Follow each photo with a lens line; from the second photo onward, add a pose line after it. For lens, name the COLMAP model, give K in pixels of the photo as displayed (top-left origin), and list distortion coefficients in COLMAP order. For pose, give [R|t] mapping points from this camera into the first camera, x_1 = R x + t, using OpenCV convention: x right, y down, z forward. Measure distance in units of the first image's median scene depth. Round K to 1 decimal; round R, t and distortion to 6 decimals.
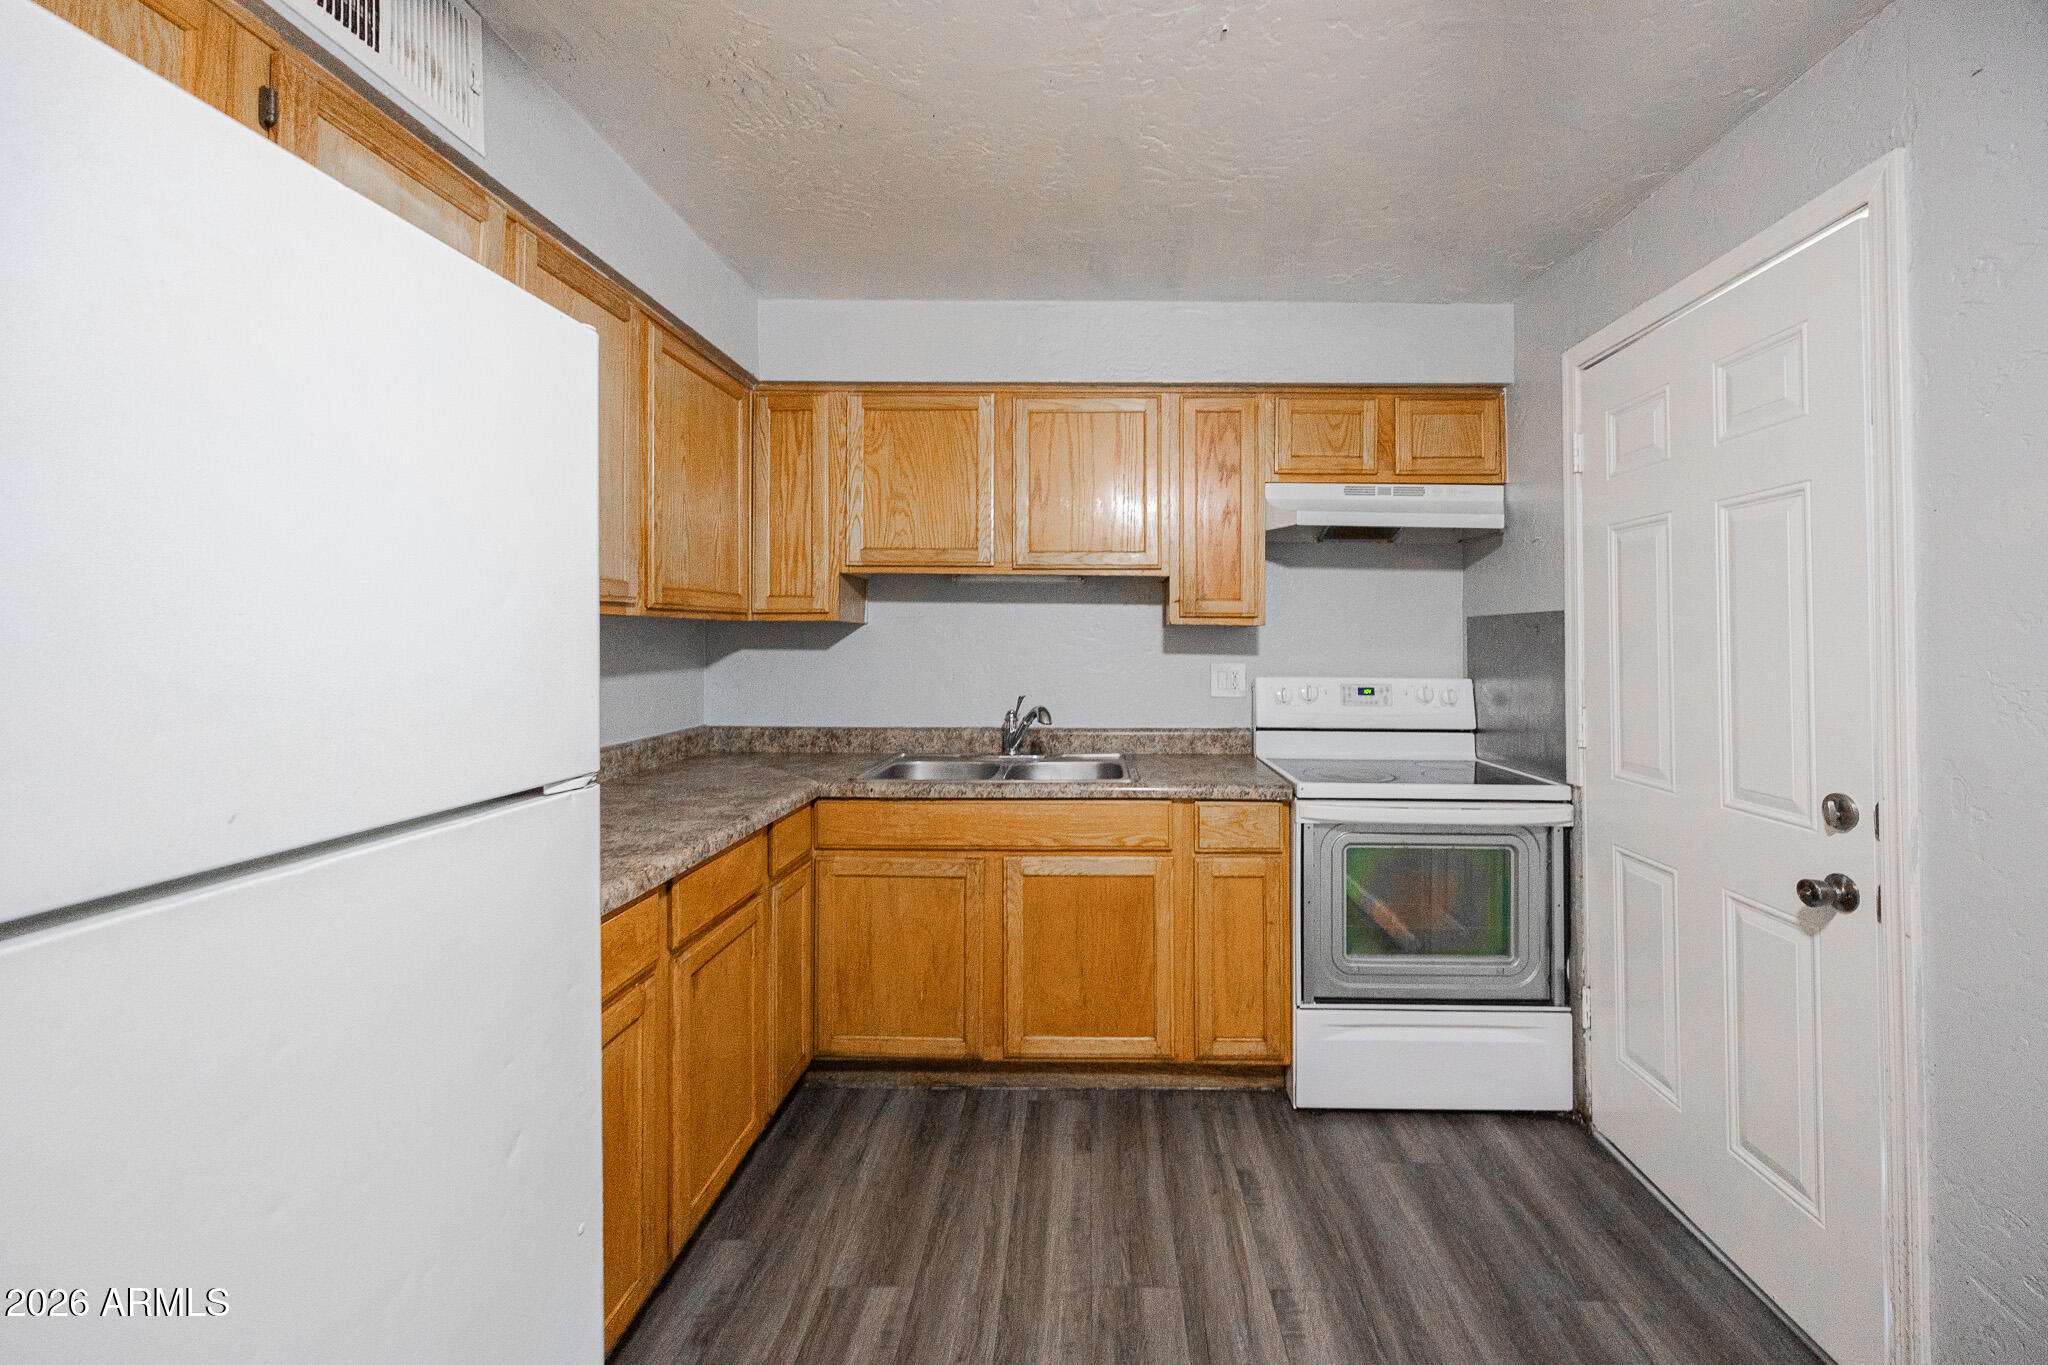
lens RADIAL K [[793.4, 0, 1064.9], [0, 793.4, 630.4], [0, 0, 1]] dist [0.000086, 0.000624]
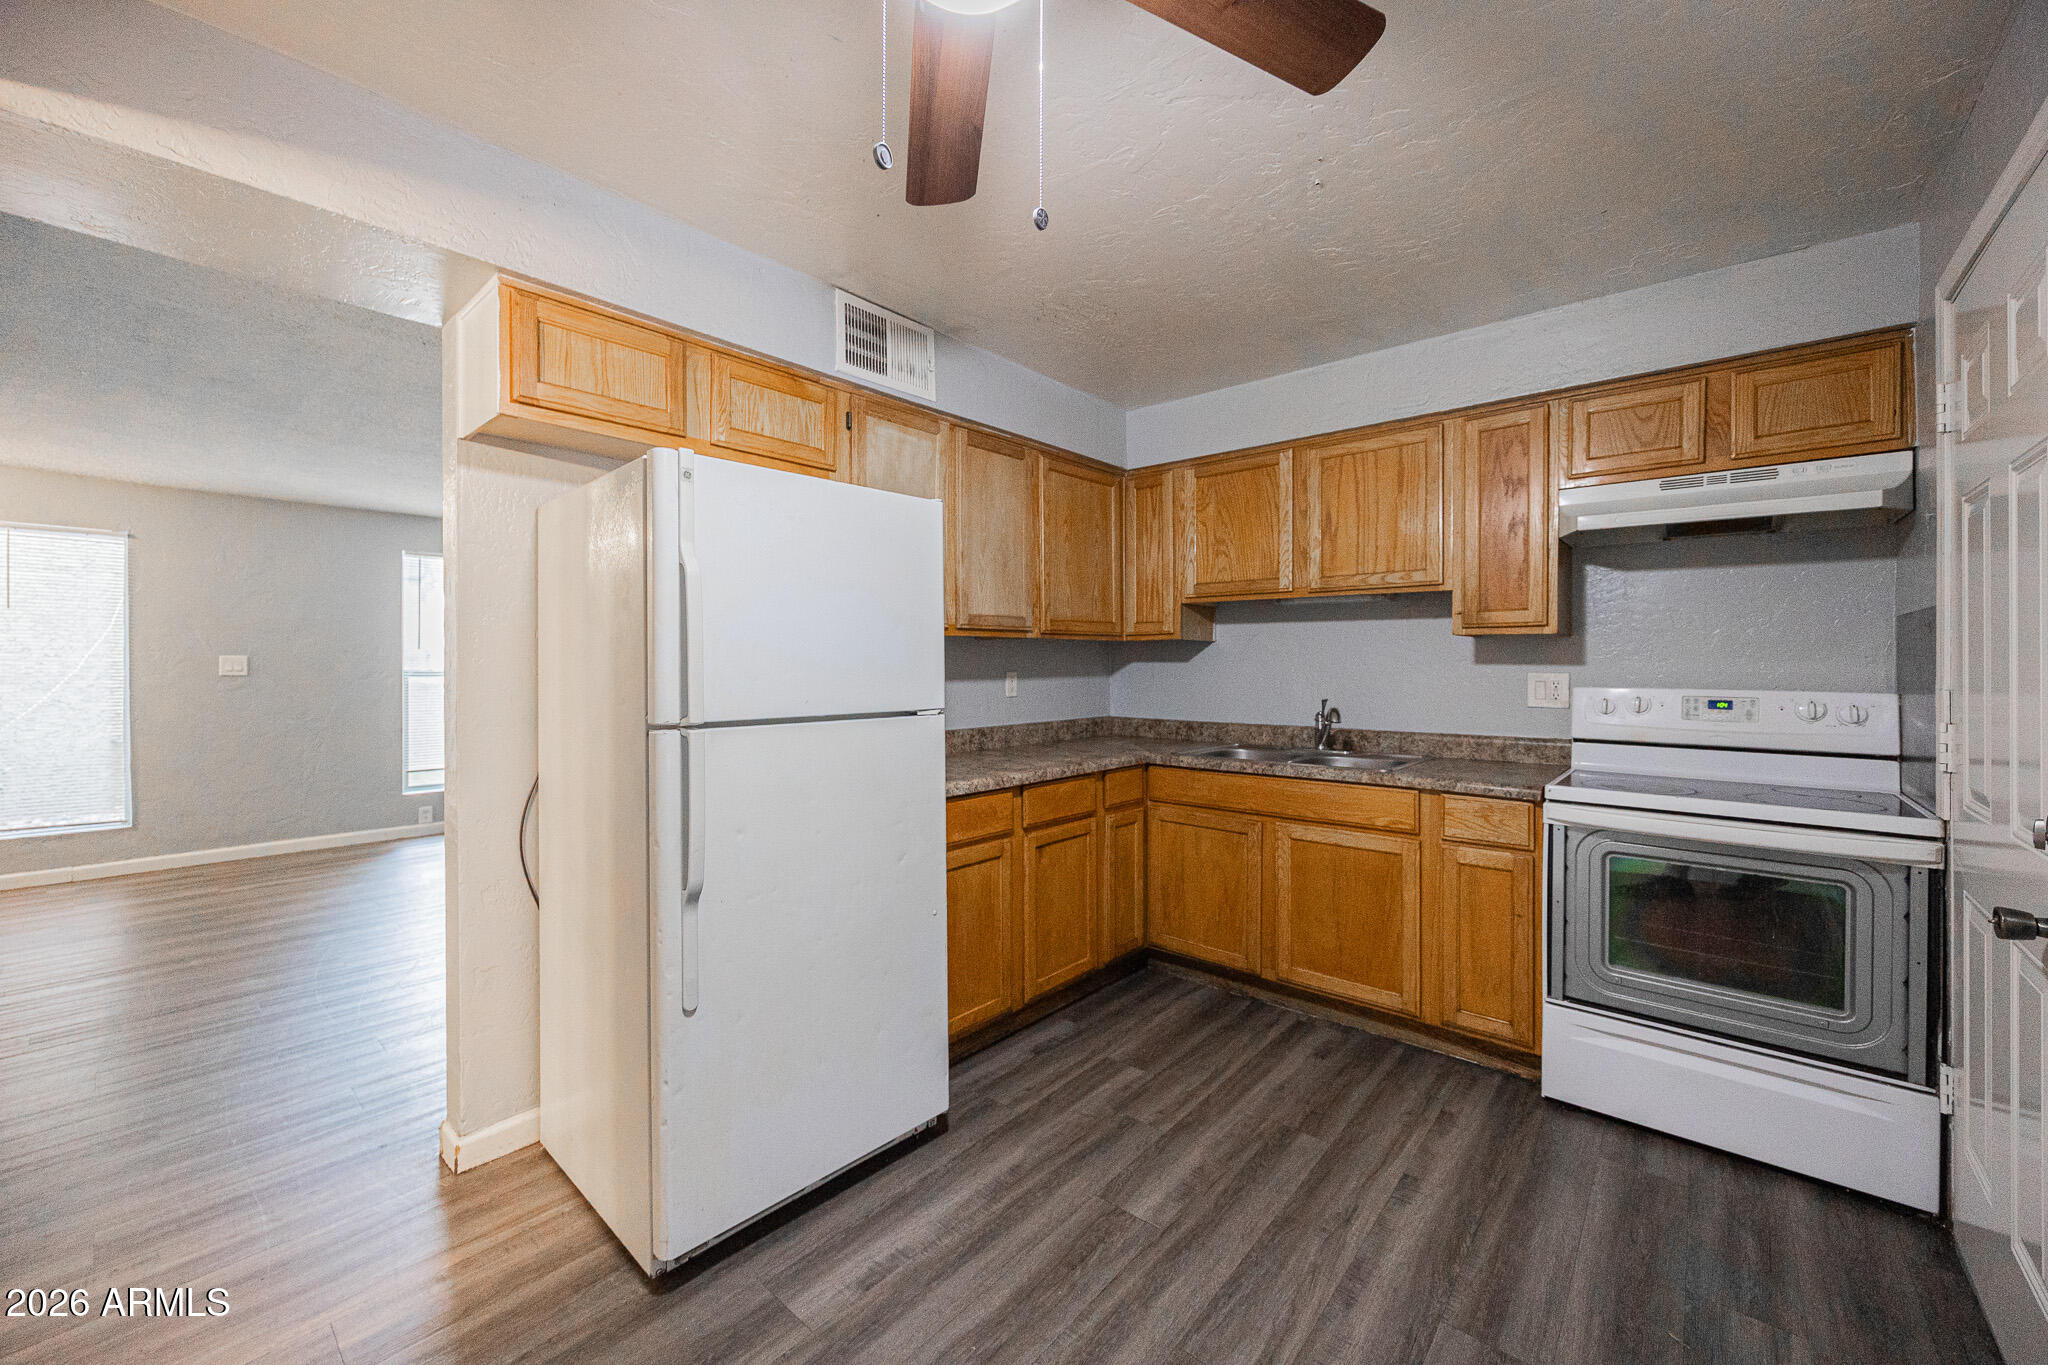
lens RADIAL K [[793.4, 0, 1030.0], [0, 793.4, 672.2], [0, 0, 1]] dist [0.000086, 0.000624]
pose [[0.762447, 0.002922, -0.647045, 0.438806], [0.009555, 0.999830, 0.015774, 0.022373], [0.646981, -0.018210, 0.762289, -0.213113]]
